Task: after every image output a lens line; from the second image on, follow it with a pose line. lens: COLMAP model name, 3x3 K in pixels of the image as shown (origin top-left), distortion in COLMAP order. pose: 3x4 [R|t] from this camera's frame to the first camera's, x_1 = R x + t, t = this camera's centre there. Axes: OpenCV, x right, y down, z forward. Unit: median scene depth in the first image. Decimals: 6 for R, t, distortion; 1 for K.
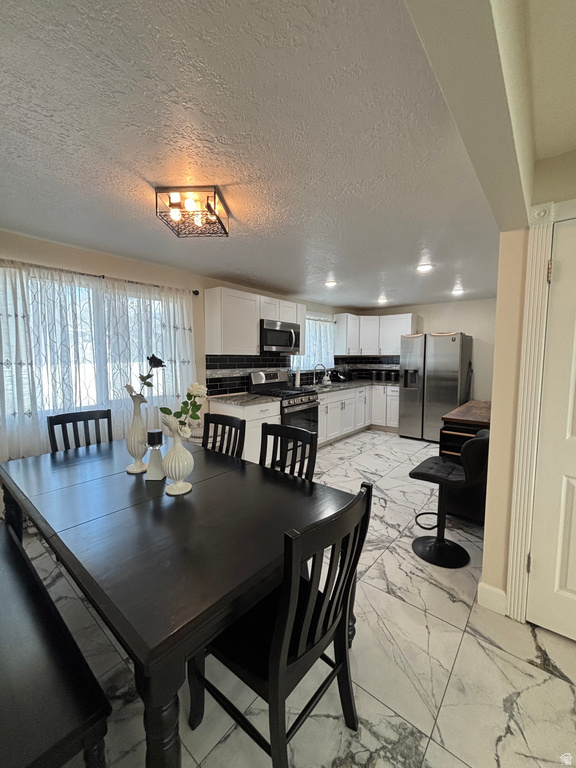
lens RADIAL K [[314.5, 0, 286.9], [0, 314.5, 385.2], [0, 0, 1]] dist [0.001310, -0.000983]
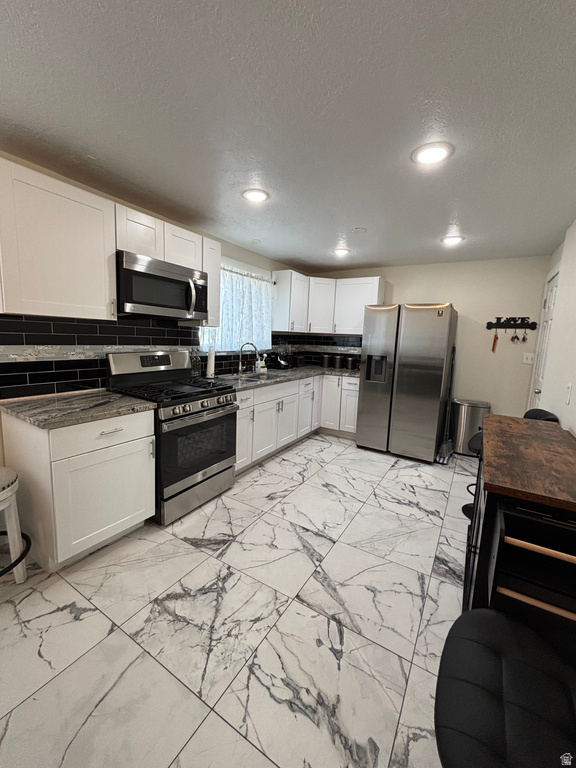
lens RADIAL K [[314.5, 0, 286.9], [0, 314.5, 385.2], [0, 0, 1]] dist [0.001310, -0.000983]
pose [[0.988471, 0.016758, 0.150477, 0.089126], [-0.026627, 0.997607, 0.063807, -0.022485], [-0.149048, -0.067078, 0.986552, 0.328995]]
